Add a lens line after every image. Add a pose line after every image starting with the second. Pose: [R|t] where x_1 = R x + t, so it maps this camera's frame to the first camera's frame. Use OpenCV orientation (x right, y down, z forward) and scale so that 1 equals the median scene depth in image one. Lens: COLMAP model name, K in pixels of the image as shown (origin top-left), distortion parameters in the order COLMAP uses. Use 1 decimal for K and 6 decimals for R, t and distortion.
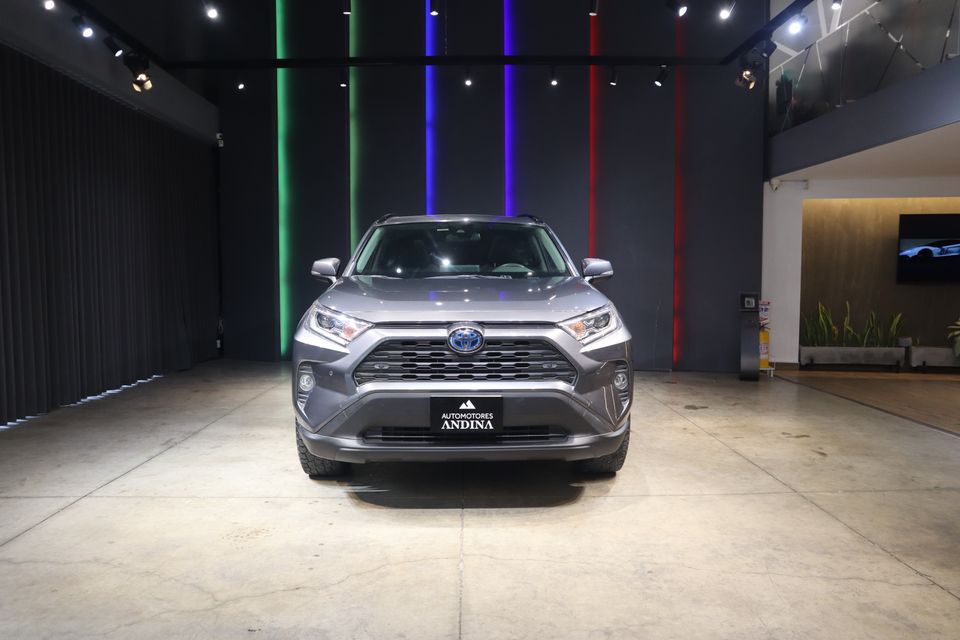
lens RADIAL K [[709.8, 0, 482.1], [0, 709.8, 324.0], [0, 0, 1]] dist [-0.104606, 0.080408]
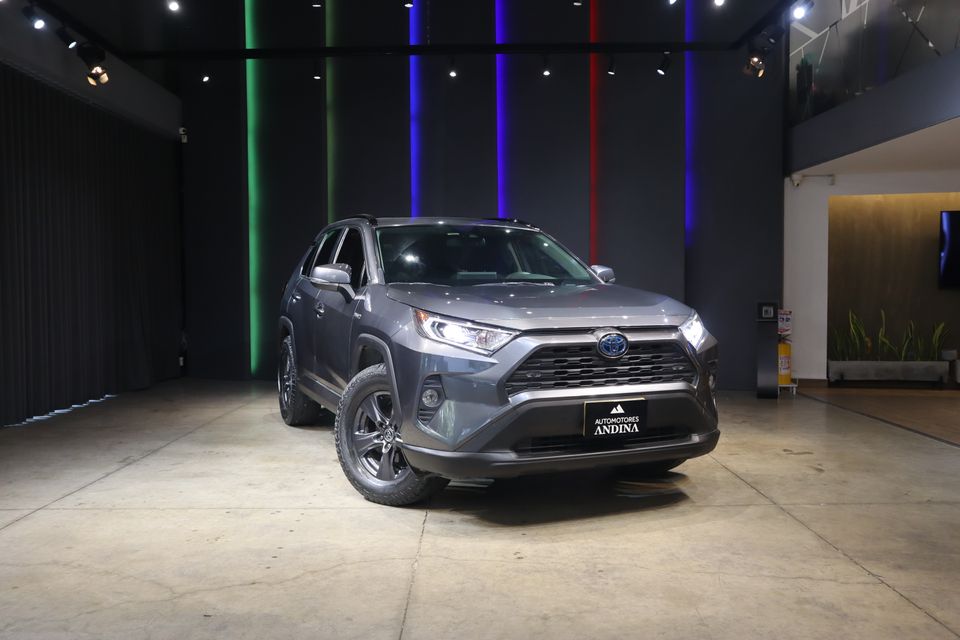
lens RADIAL K [[839.0, 0, 480.0], [0, 839.0, 320.0], [0, 0, 1]] dist [-0.067696, 0.100988]
pose [[0.999854, -0.004578, -0.016491, 0.064429], [0.004116, 0.999602, -0.027914, 0.017950], [0.016612, 0.027842, 0.999474, -0.164860]]
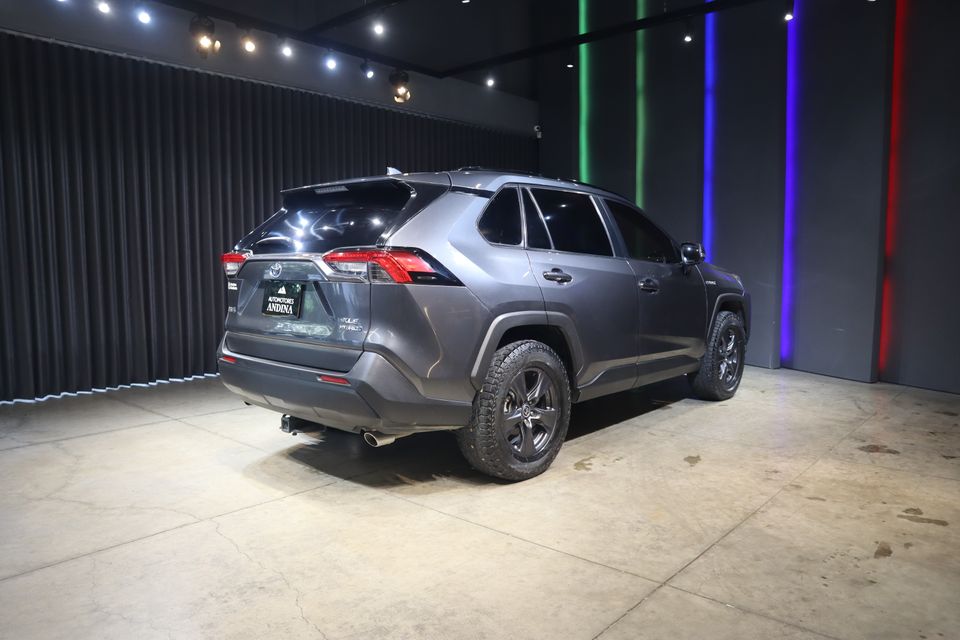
lens RADIAL K [[689.8, 0, 481.5], [0, 689.8, 324.6], [0, 0, 1]] dist [-0.105072, 0.067212]
pose [[0.736235, 0.065721, -0.673527, 0.754502], [-0.046380, 0.997833, 0.046668, -0.029699], [0.675135, -0.003121, 0.737688, 0.406558]]
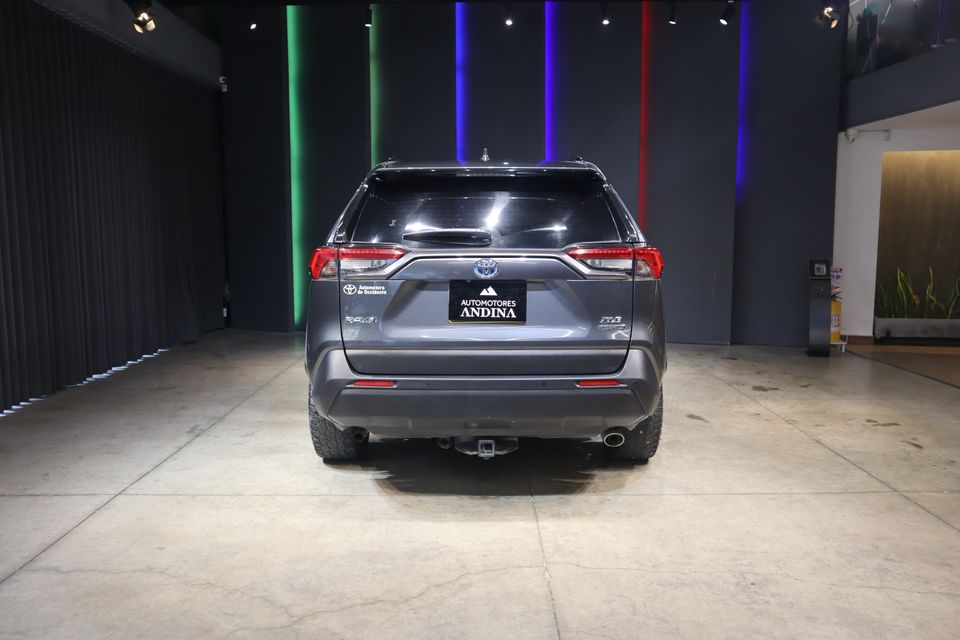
lens RADIAL K [[788.1, 0, 480.0], [0, 788.1, 320.0], [0, 0, 1]] dist [-0.082895, 0.090443]
pose [[0.999848, 0.001698, -0.017343, -0.076591], [-0.000827, 0.998744, 0.050106, -0.032941], [0.017407, -0.050084, 0.998593, -0.010470]]
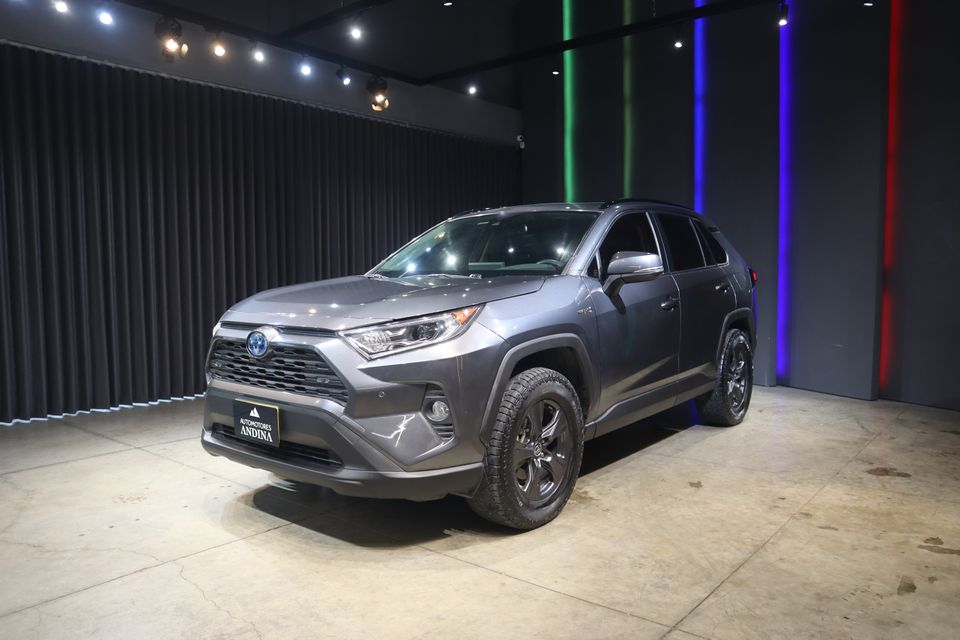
lens RADIAL K [[709.8, 0, 482.1], [0, 709.8, 324.0], [0, 0, 1]] dist [-0.104606, 0.080408]
pose [[0.756346, 0.044714, -0.652642, 0.720887], [-0.040524, 0.998948, 0.021478, -0.032403], [0.652915, 0.010203, 0.757362, 0.428264]]
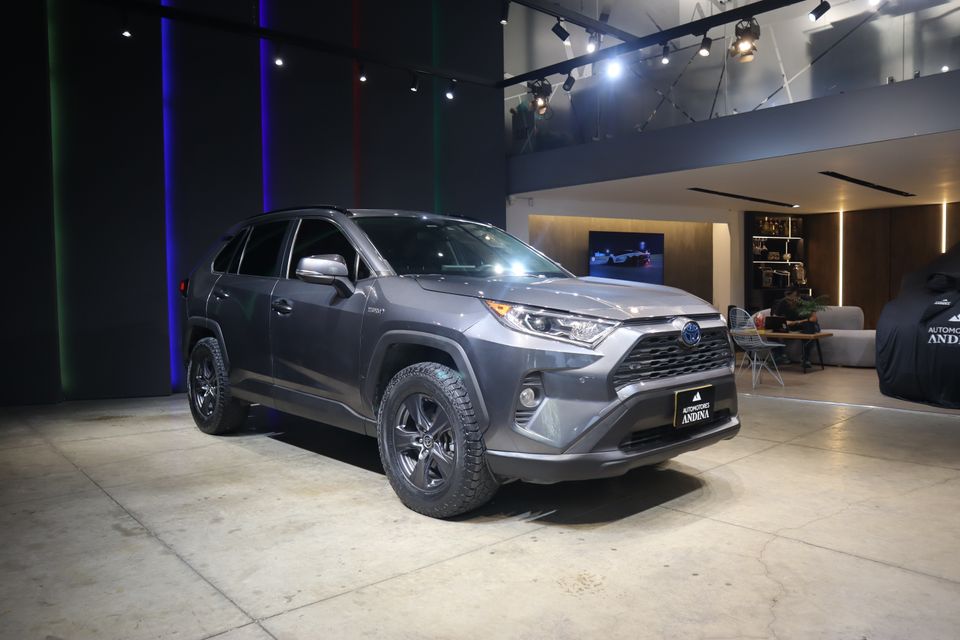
lens RADIAL K [[709.8, 0, 482.1], [0, 709.8, 324.0], [0, 0, 1]] dist [-0.104606, 0.080408]
pose [[0.761018, -0.039947, 0.647500, -0.797060], [0.054435, 0.998515, -0.002375, -0.003968], [-0.646443, 0.037054, 0.762062, 0.376086]]
